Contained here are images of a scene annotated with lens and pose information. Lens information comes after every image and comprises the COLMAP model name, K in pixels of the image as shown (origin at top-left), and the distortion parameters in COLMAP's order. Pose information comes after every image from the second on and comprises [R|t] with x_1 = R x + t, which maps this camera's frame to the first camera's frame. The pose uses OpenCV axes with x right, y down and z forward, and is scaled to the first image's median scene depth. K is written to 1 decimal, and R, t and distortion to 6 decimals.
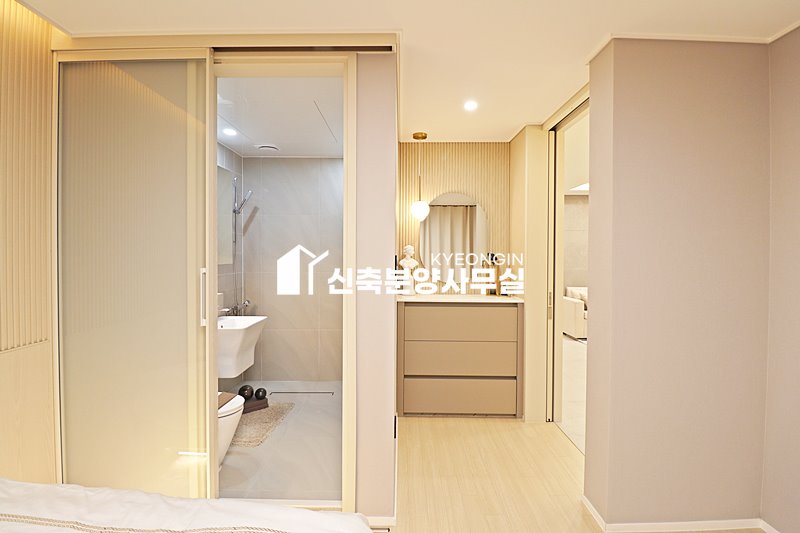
lens RADIAL K [[370.3, 0, 397.8], [0, 370.3, 259.4], [0, 0, 1]] dist [0.000292, -0.011899]
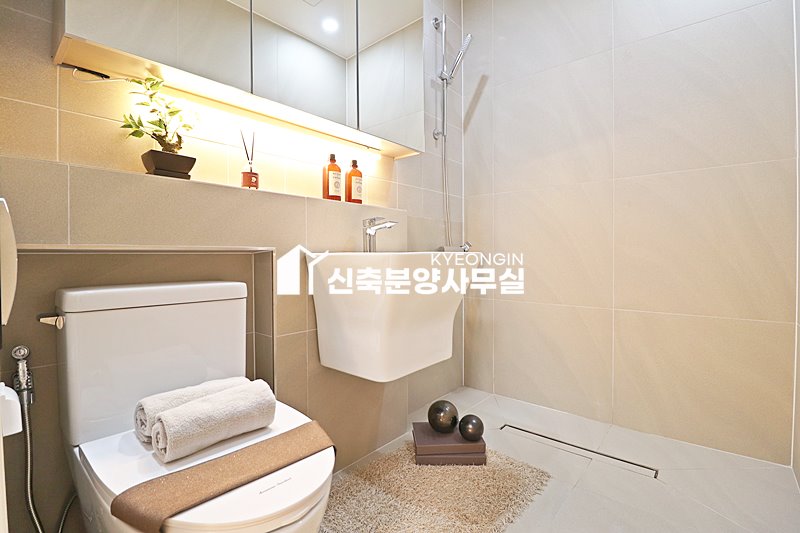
lens RADIAL K [[370.3, 0, 397.8], [0, 370.3, 259.4], [0, 0, 1]] dist [0.000292, -0.011899]
pose [[0.763663, 0.004015, -0.645603, -0.125208], [-0.004636, 0.999989, 0.000735, 0.133338], [0.645599, 0.002432, 0.763673, 0.501284]]
